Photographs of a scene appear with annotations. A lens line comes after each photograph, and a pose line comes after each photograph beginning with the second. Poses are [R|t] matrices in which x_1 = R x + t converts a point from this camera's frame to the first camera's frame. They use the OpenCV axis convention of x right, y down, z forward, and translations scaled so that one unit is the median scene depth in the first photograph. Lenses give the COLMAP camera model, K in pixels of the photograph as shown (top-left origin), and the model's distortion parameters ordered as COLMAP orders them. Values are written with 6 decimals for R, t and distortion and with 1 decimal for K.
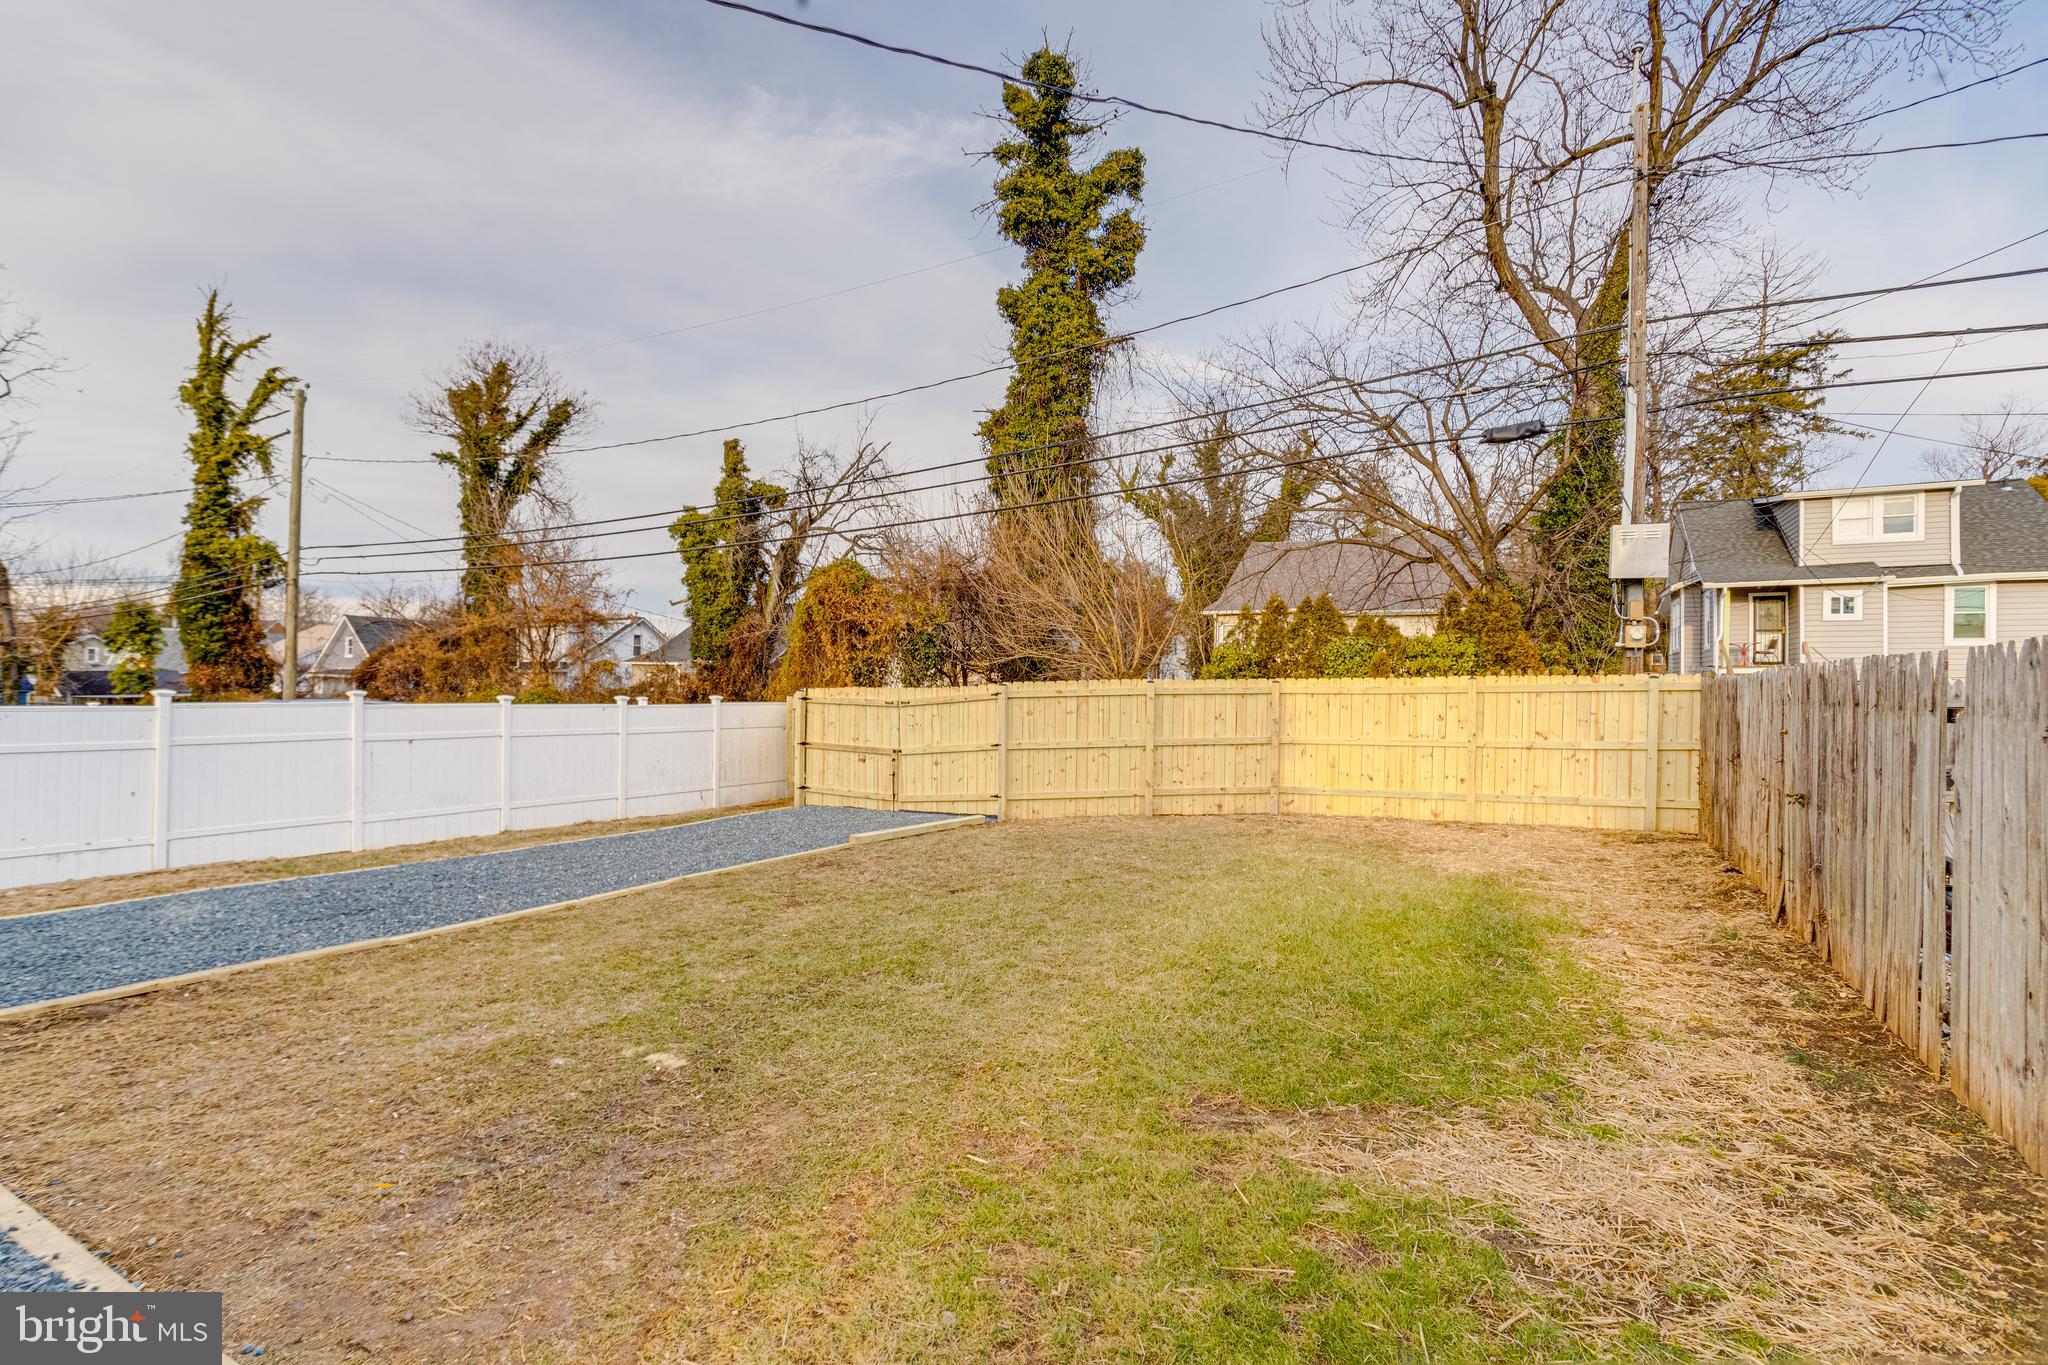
lens RADIAL K [[1000.3, 0, 998.8], [0, 1000.3, 684.6], [0, 0, 1]] dist [-0.048059, 0.030855]
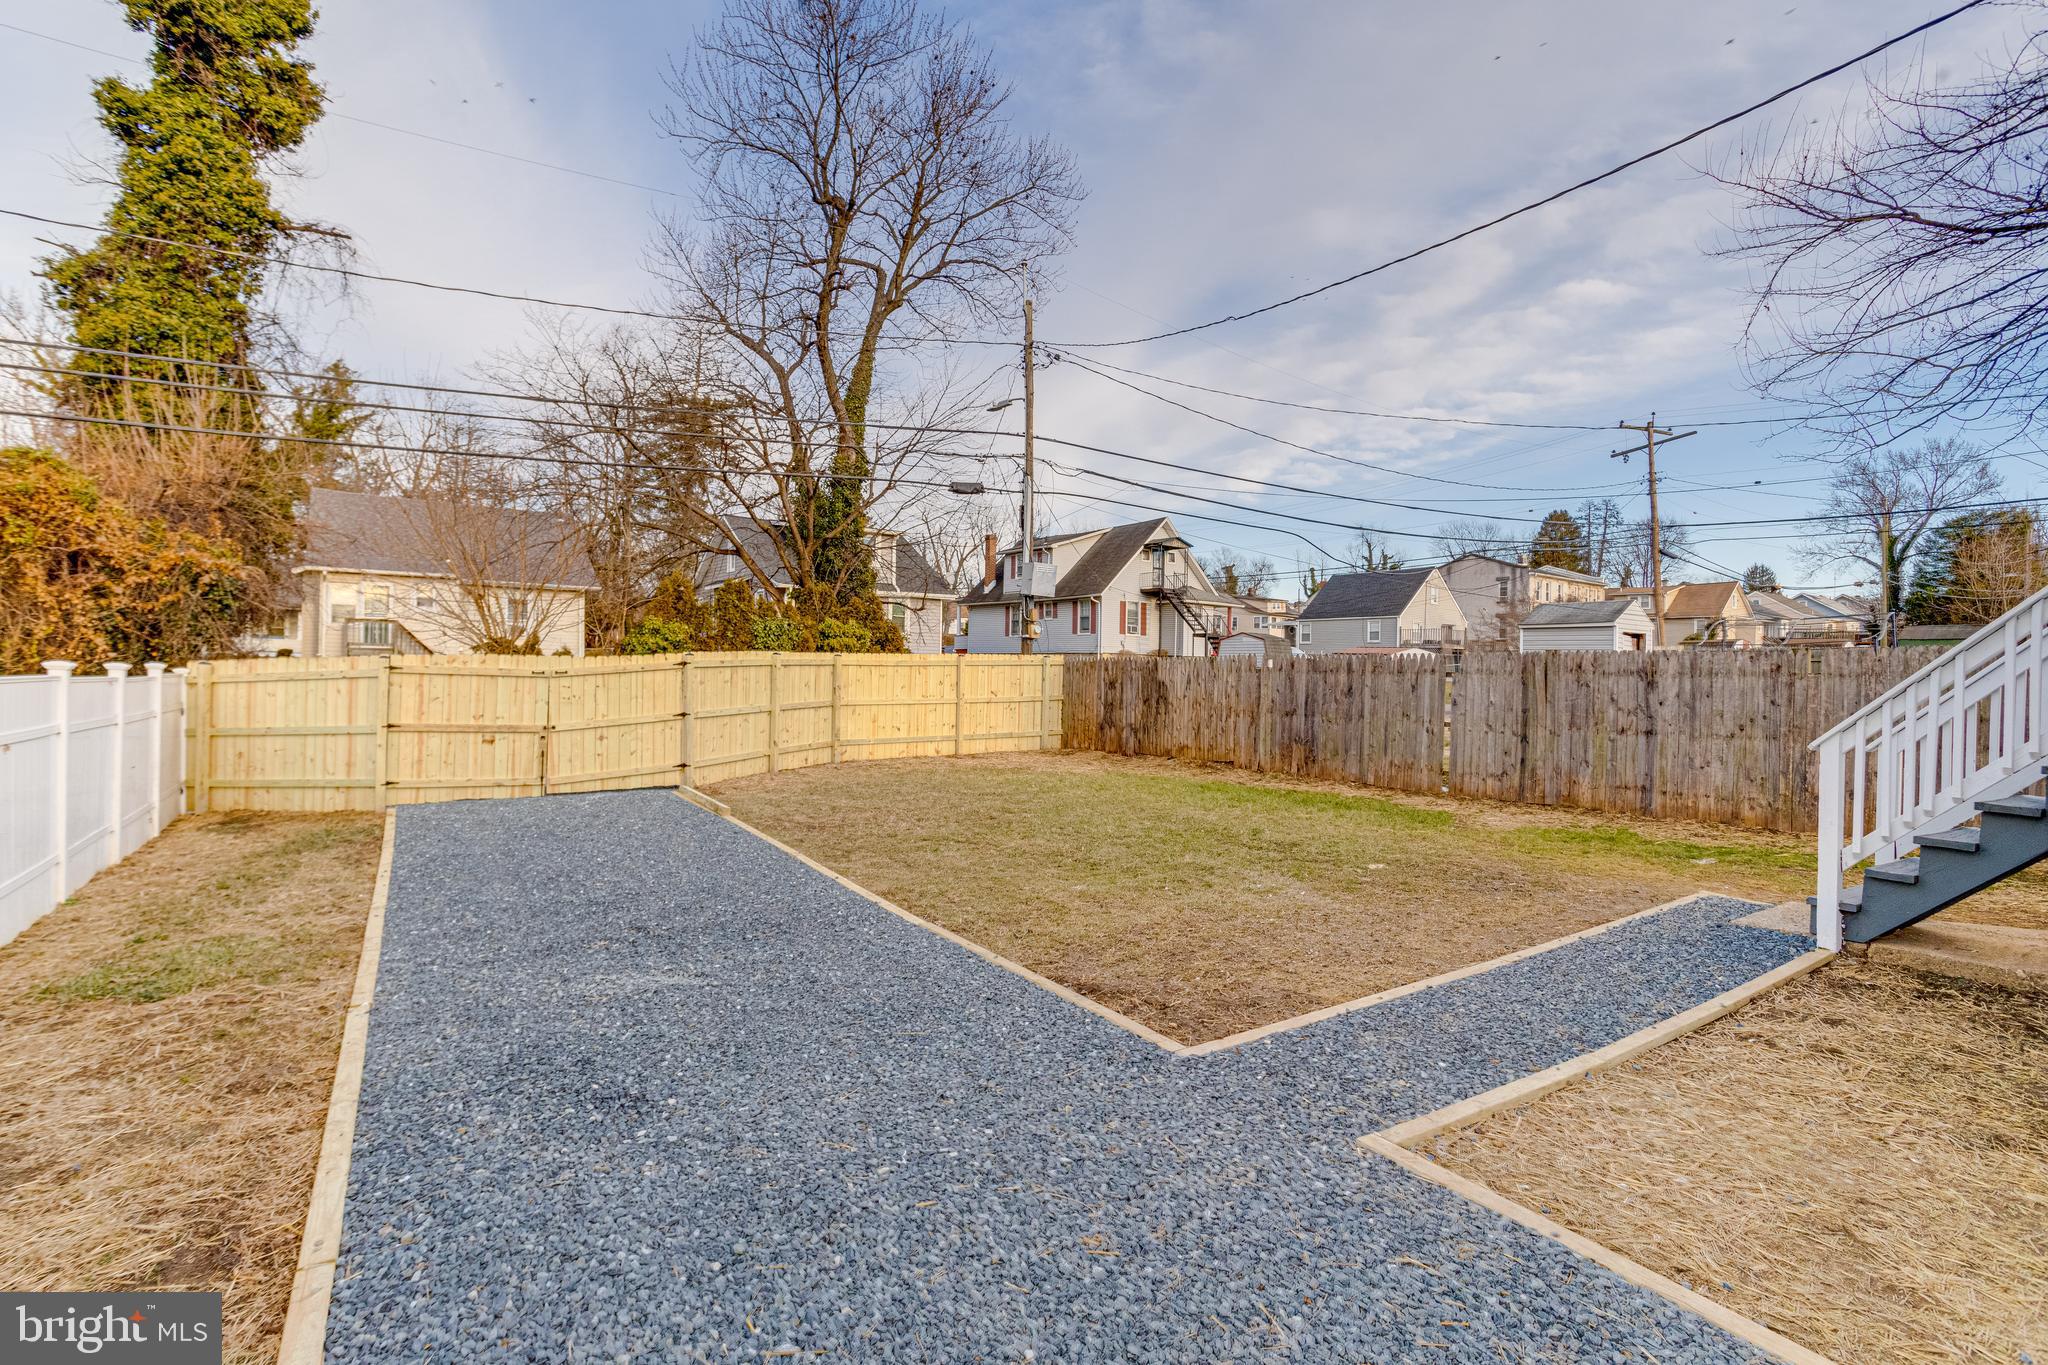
lens RADIAL K [[1011.7, 0, 1000.4], [0, 1011.7, 691.6], [0, 0, 1]] dist [-0.044309, 0.026090]
pose [[0.442688, -0.017222, 0.896510, -0.469187], [-0.013171, 0.999583, 0.025706, 0.004458], [-0.896579, -0.023187, 0.442277, 0.165681]]
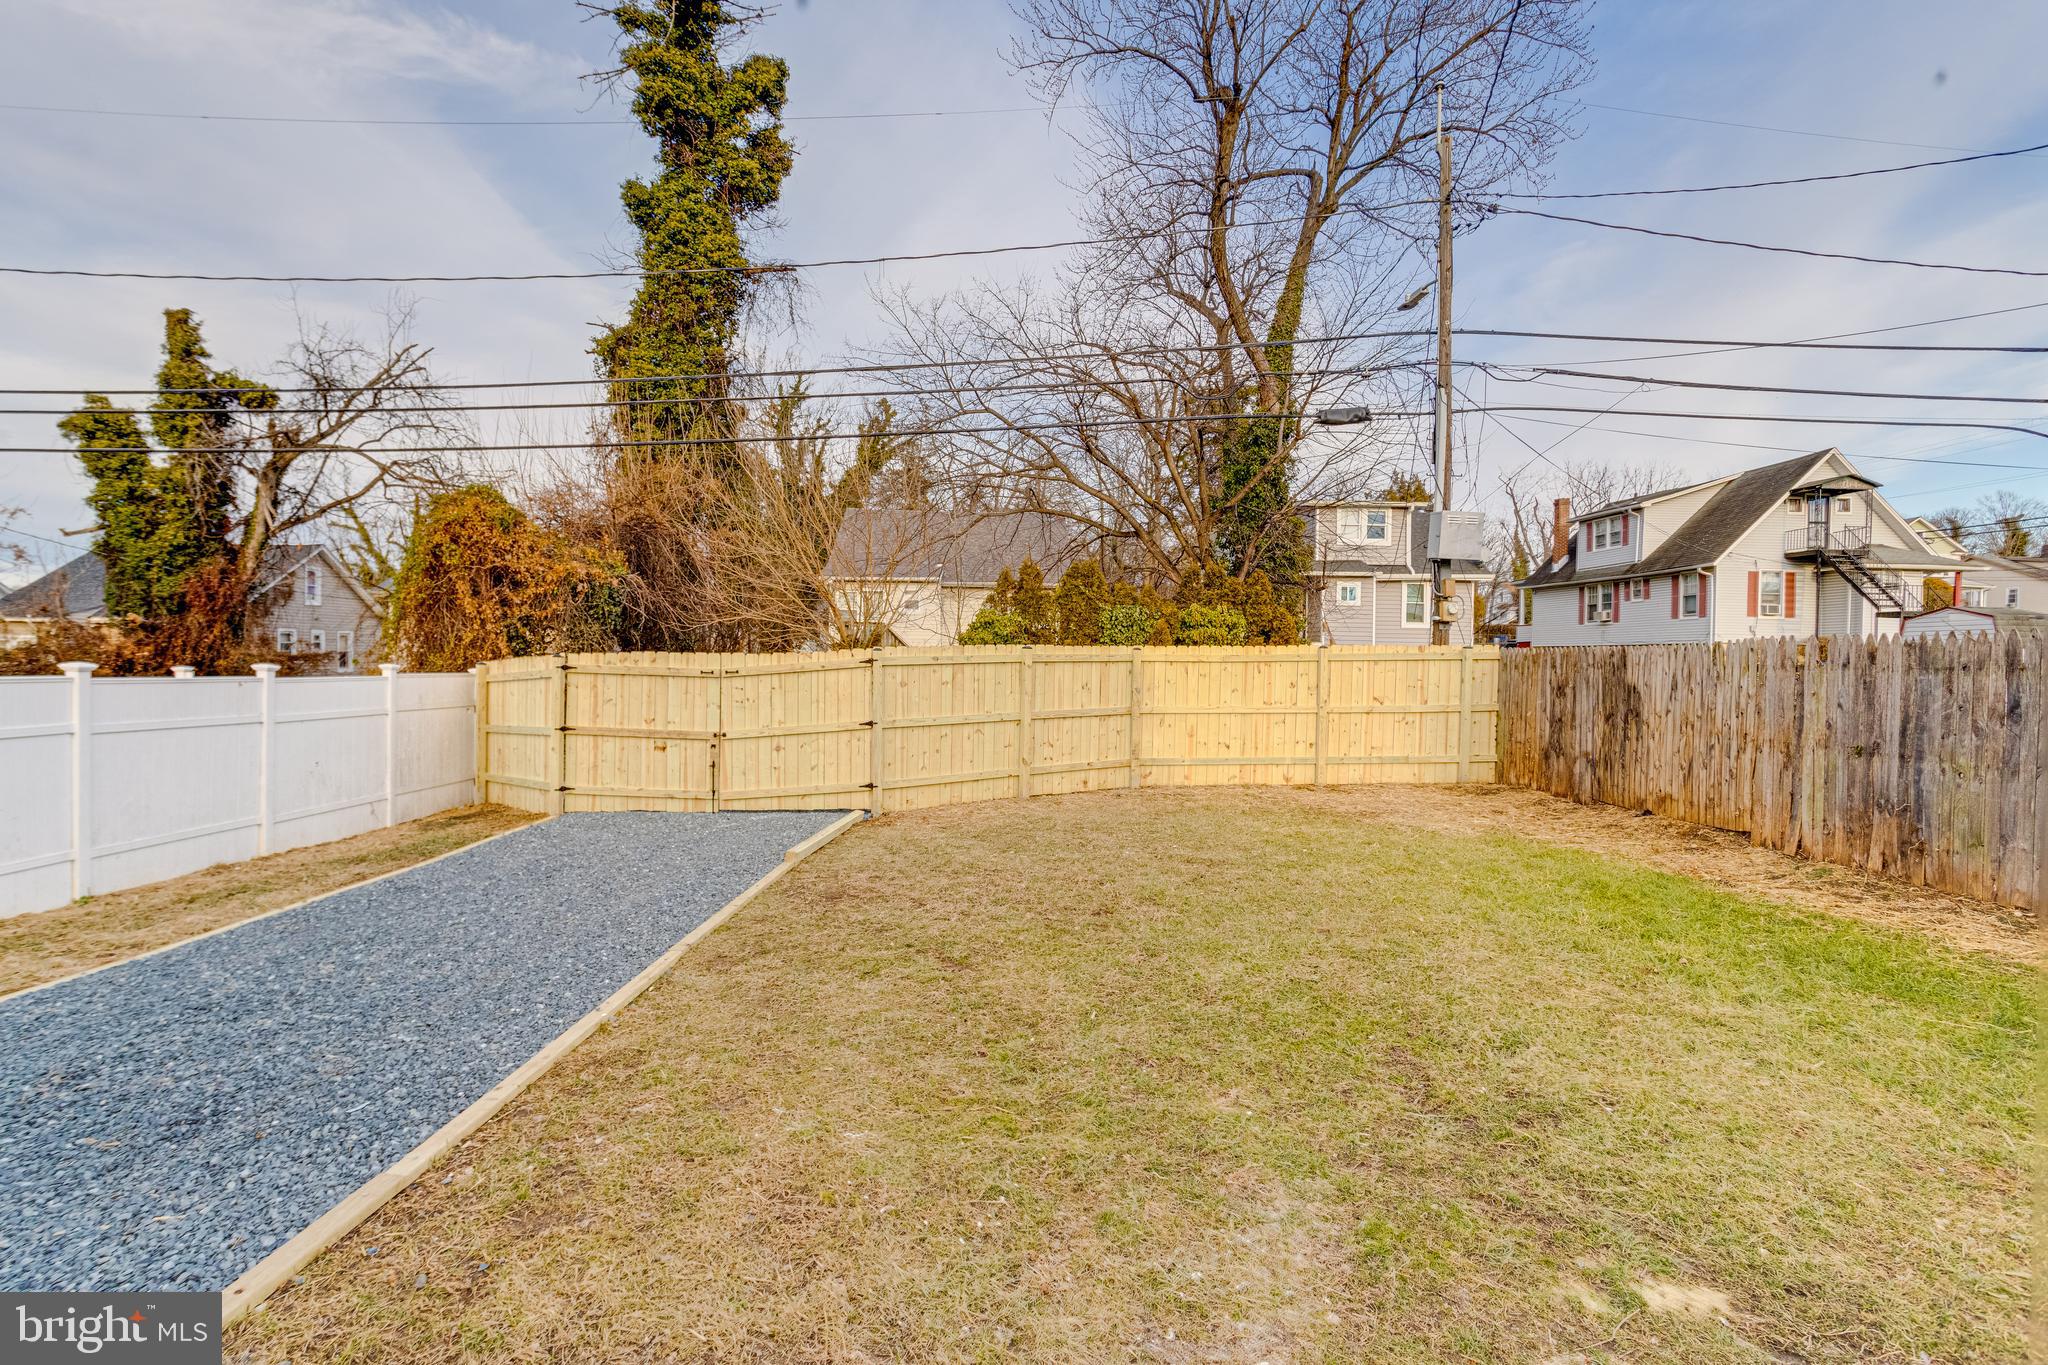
lens RADIAL K [[1000.3, 0, 998.8], [0, 1000.3, 684.6], [0, 0, 1]] dist [-0.048059, 0.030855]
pose [[0.866984, -0.009045, 0.498254, -0.194943], [-0.005341, 0.999609, 0.027440, 0.003455], [-0.498308, -0.026452, 0.866597, 0.146985]]
